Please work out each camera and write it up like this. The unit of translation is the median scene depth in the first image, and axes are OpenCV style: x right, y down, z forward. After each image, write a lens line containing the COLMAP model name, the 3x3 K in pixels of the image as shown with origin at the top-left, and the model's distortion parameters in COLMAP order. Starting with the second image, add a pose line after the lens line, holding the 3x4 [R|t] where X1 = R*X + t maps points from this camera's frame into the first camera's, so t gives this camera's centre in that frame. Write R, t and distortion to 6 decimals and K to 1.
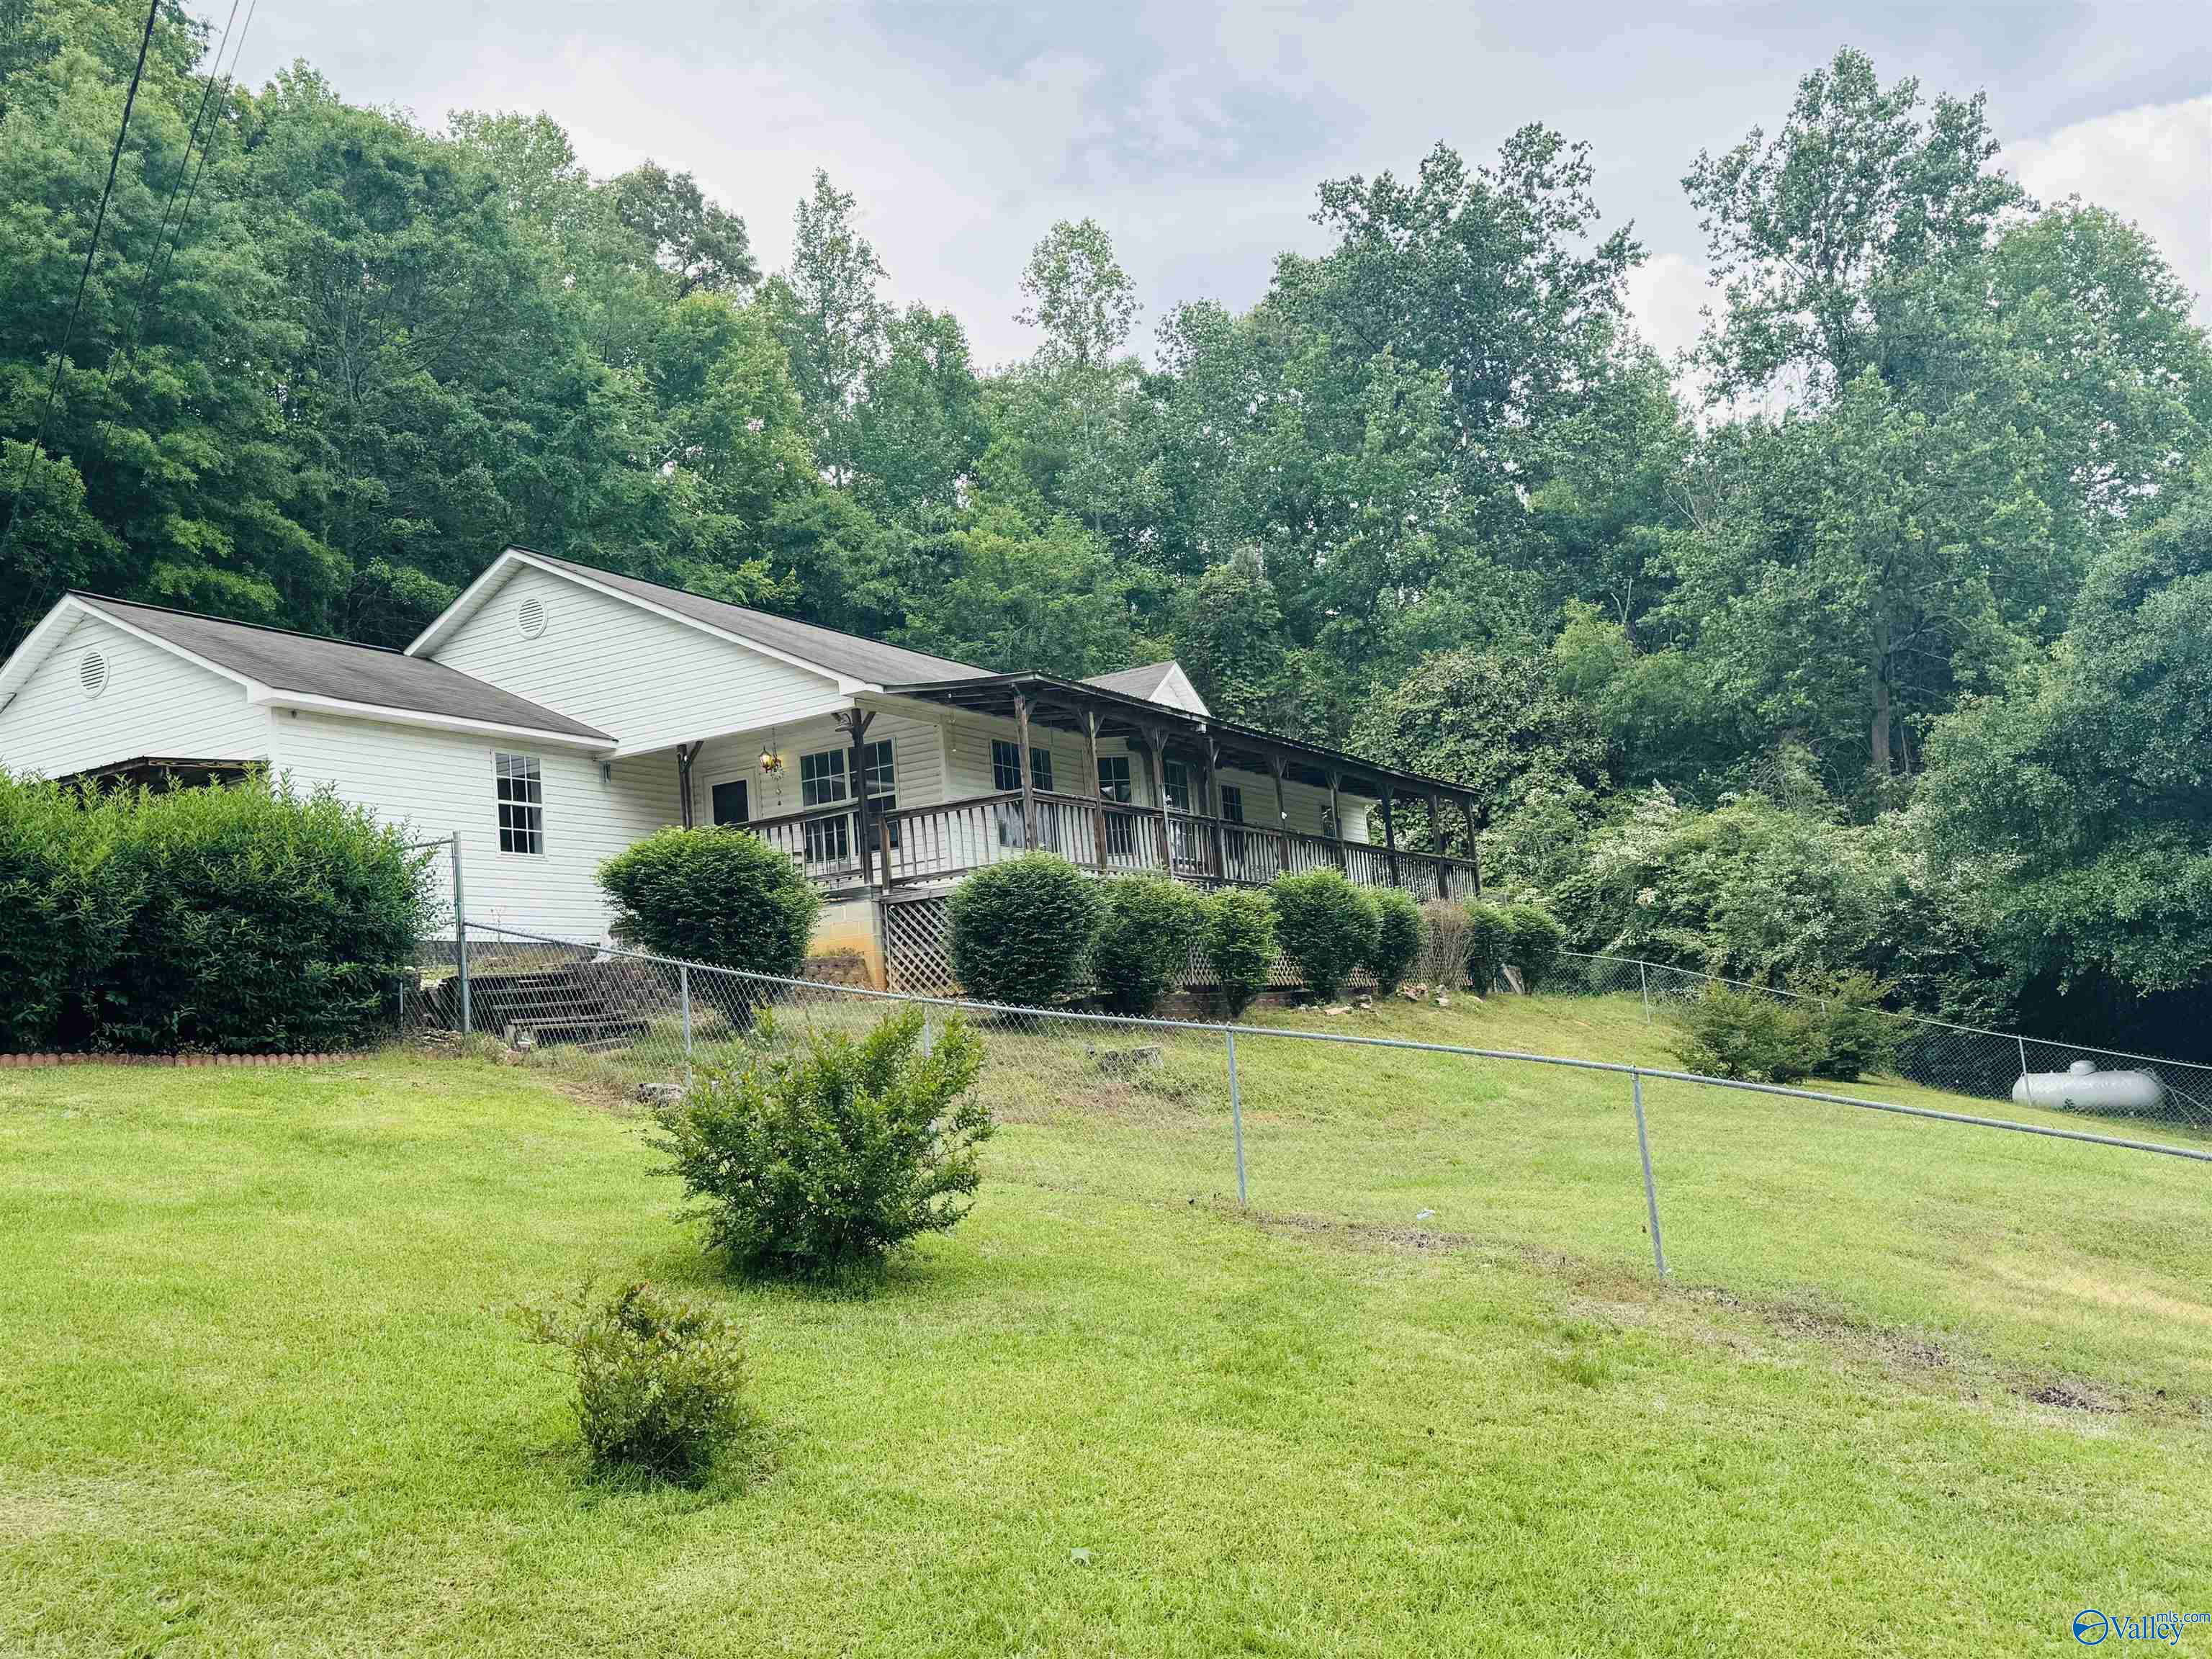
lens RADIAL K [[1949.6, 0, 1108.6], [0, 1949.6, 896.1], [0, 0, 1]] dist [0.126766, -0.201738]
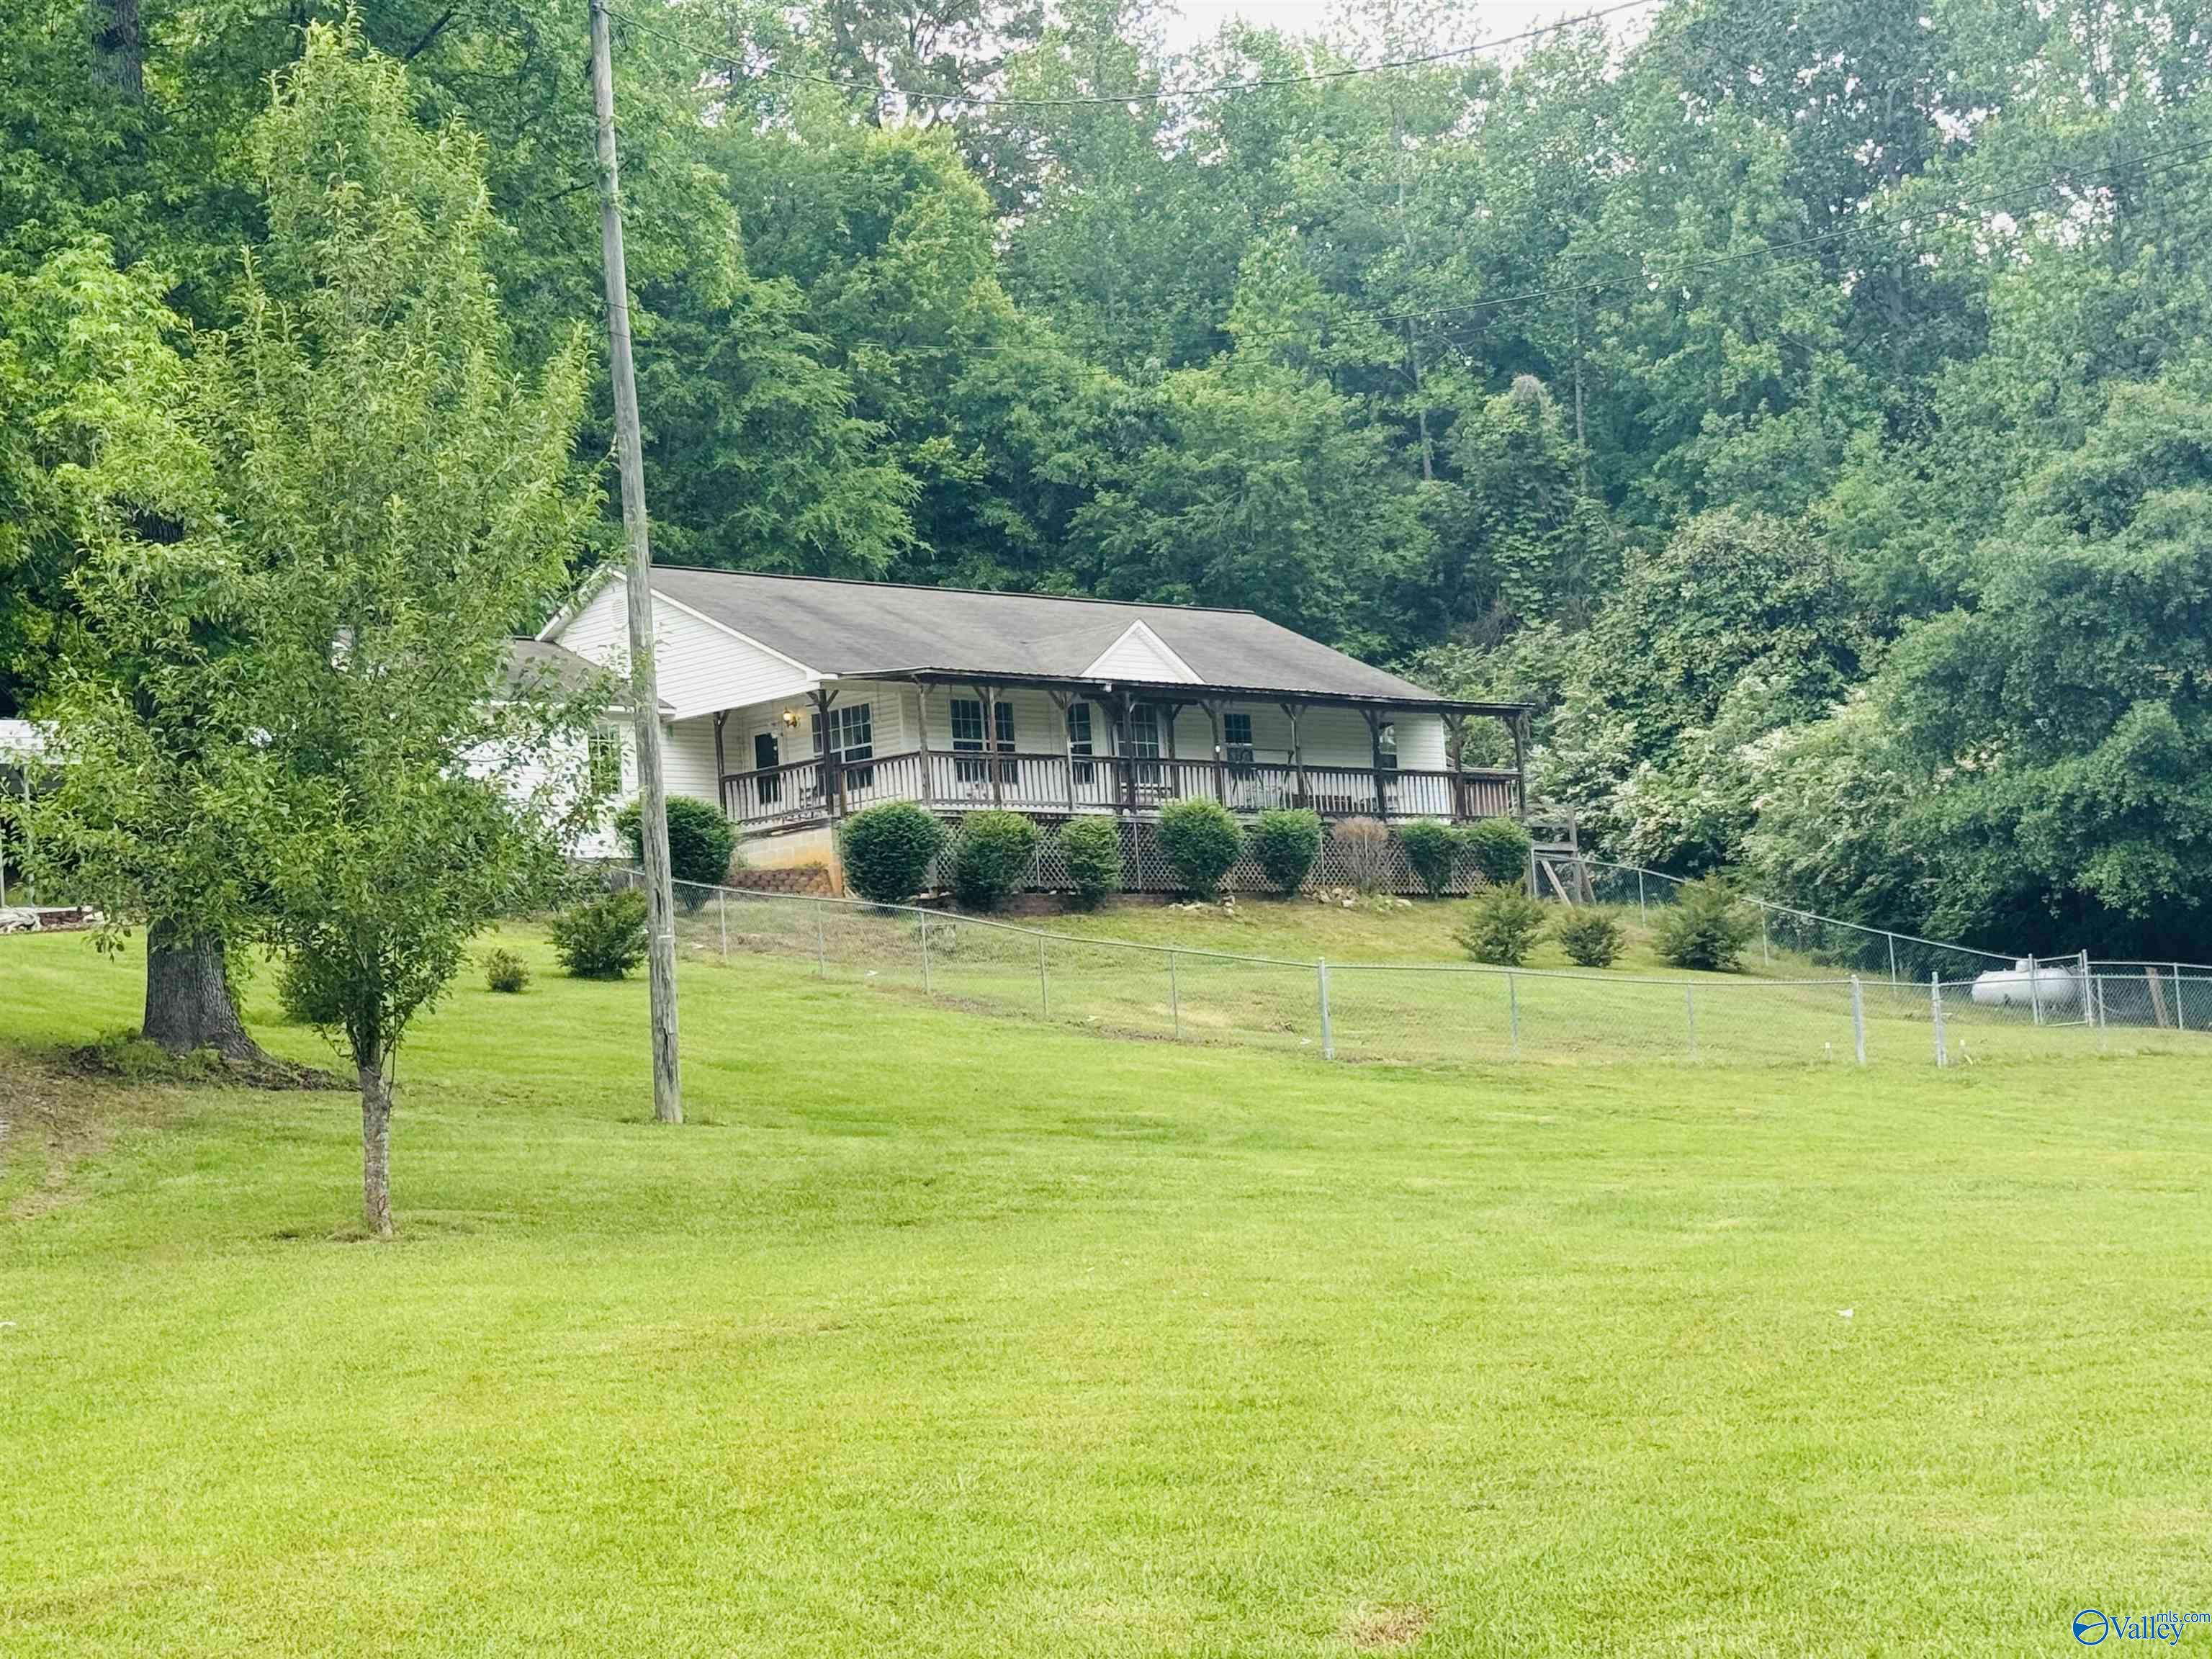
lens RADIAL K [[4158.0, 0, 1106.0], [0, 4158.0, 829.5], [0, 0, 1]] dist [0.156673, -0.188837]
pose [[0.967170, -0.008399, -0.253993, 0.535416], [0.013672, 0.999726, 0.019001, -0.032790], [0.253764, -0.021850, 0.967019, -1.188734]]
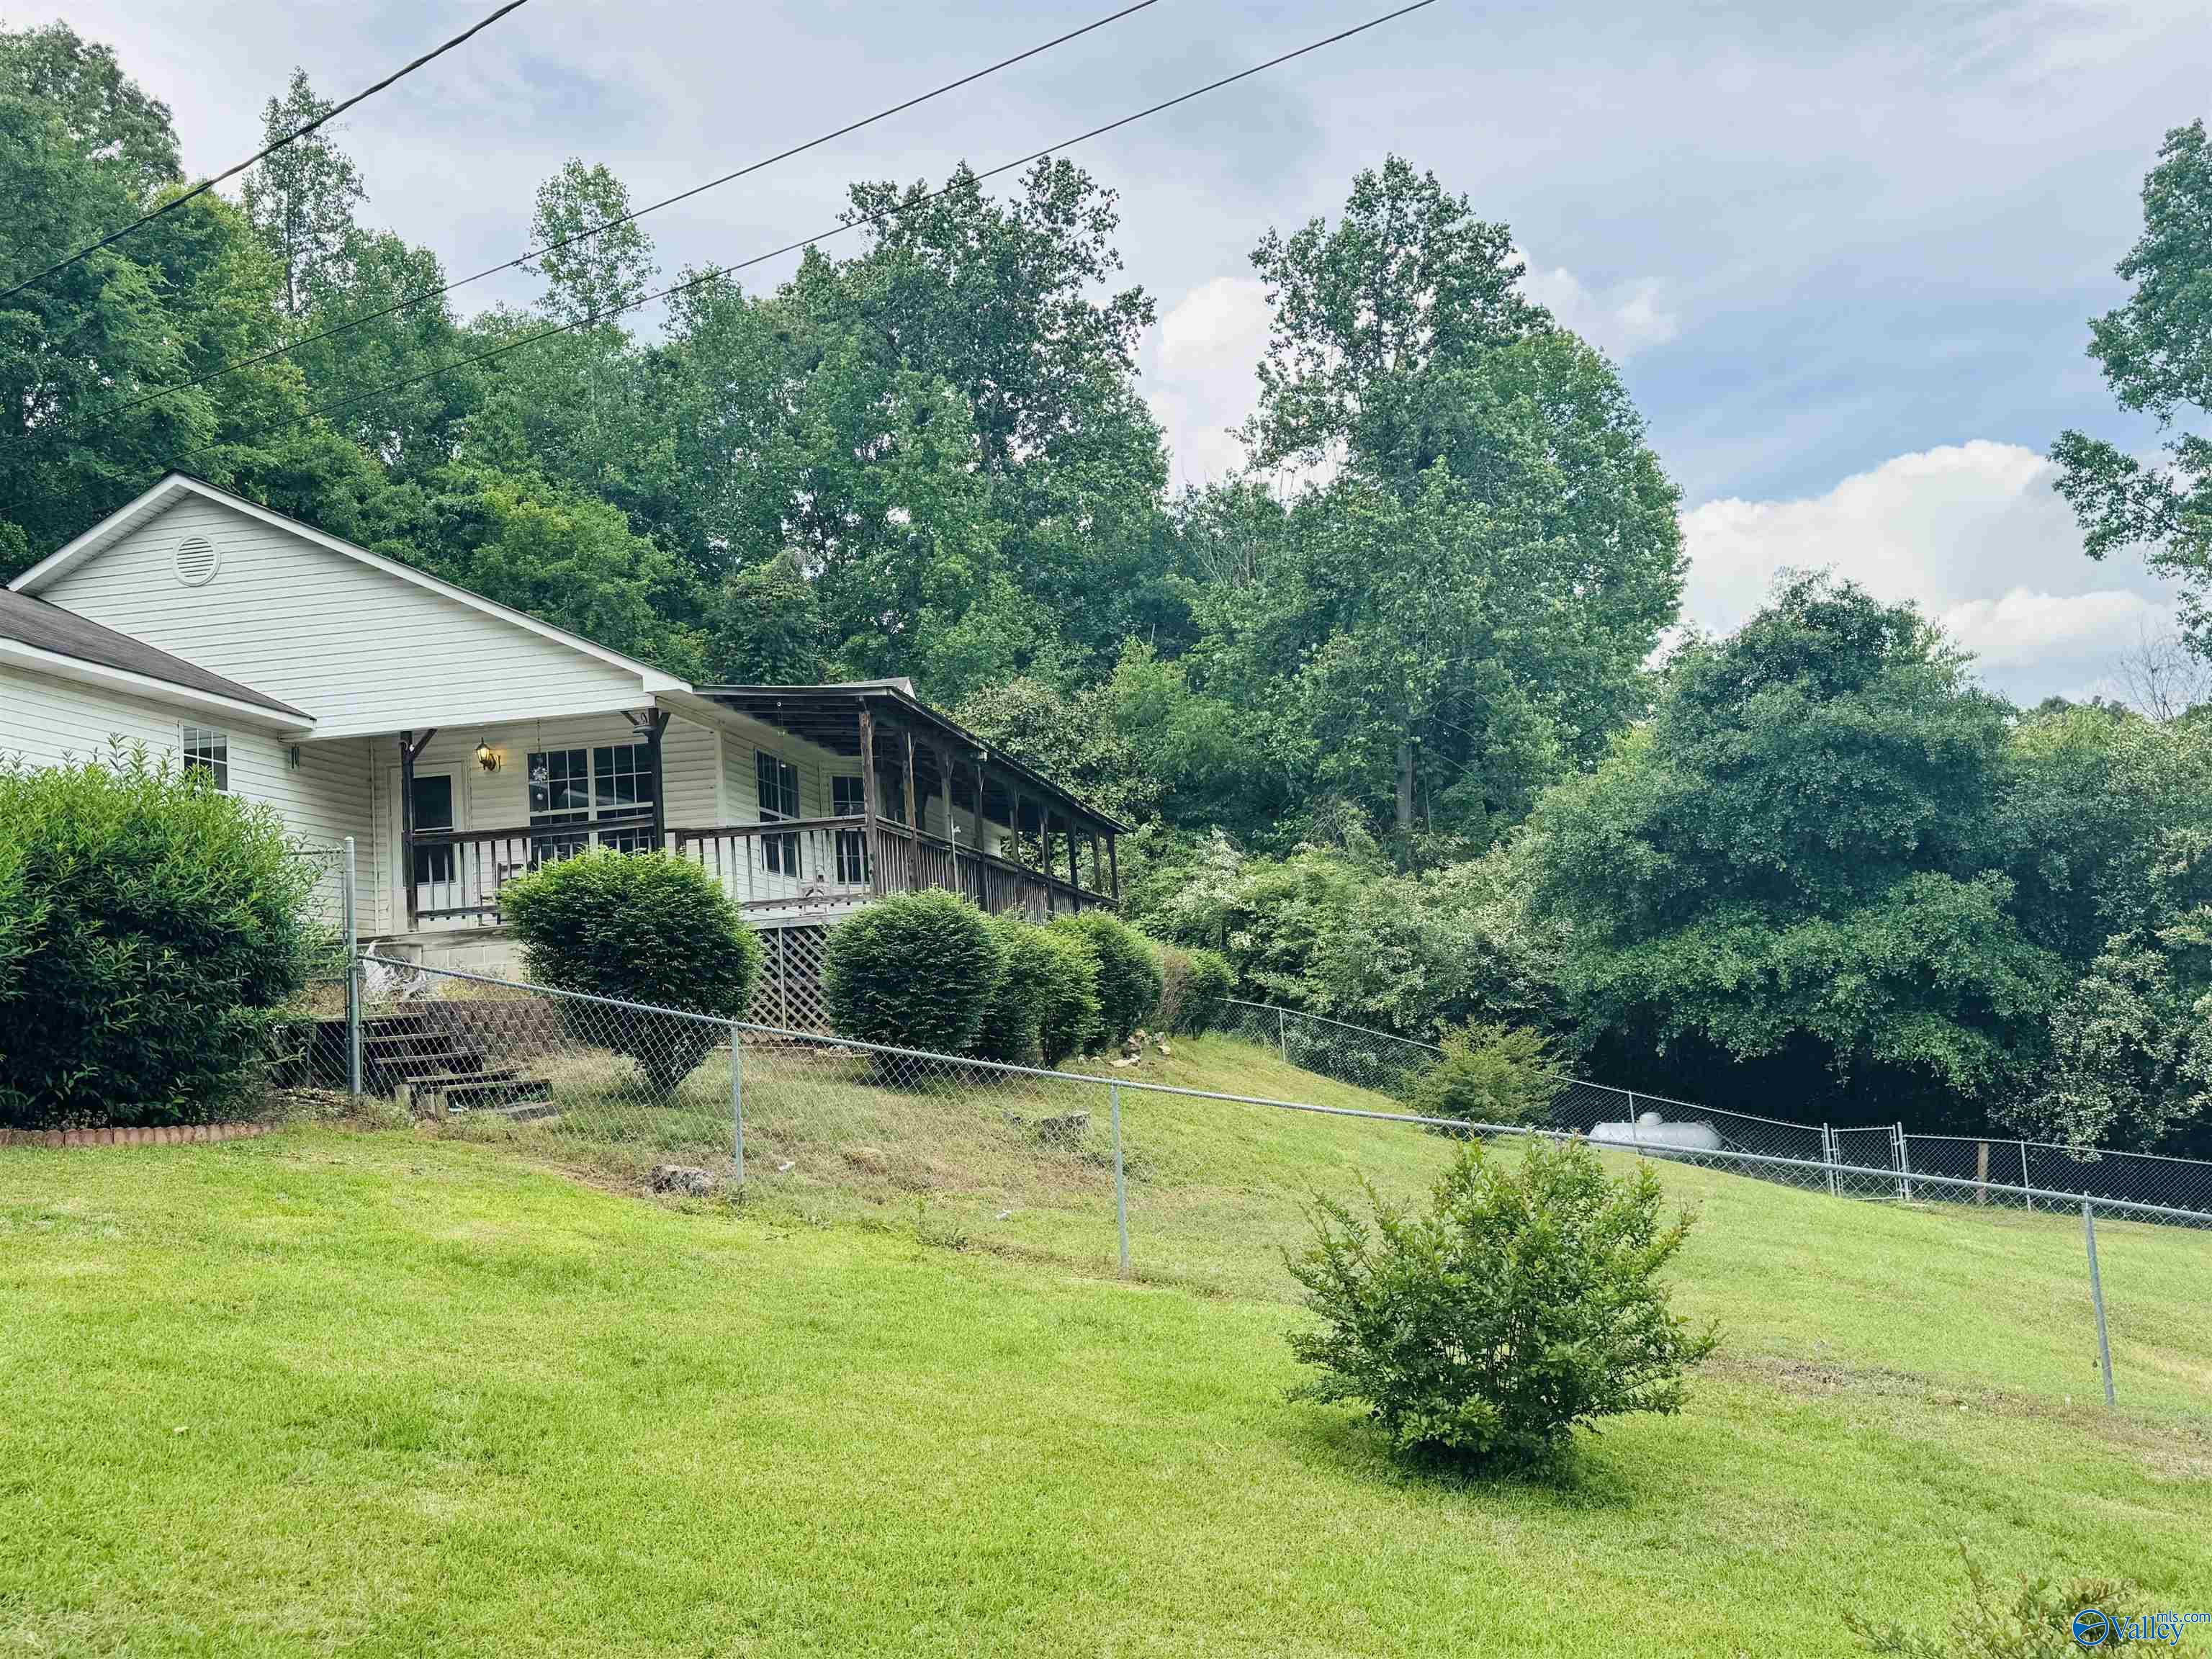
lens RADIAL K [[1949.6, 0, 1108.6], [0, 1949.6, 896.1], [0, 0, 1]] dist [0.126766, -0.201738]
pose [[0.940798, 0.050003, 0.335258, -0.149196], [-0.048587, 0.998739, -0.012613, -0.007230], [-0.335466, -0.004423, 0.942042, 0.069180]]
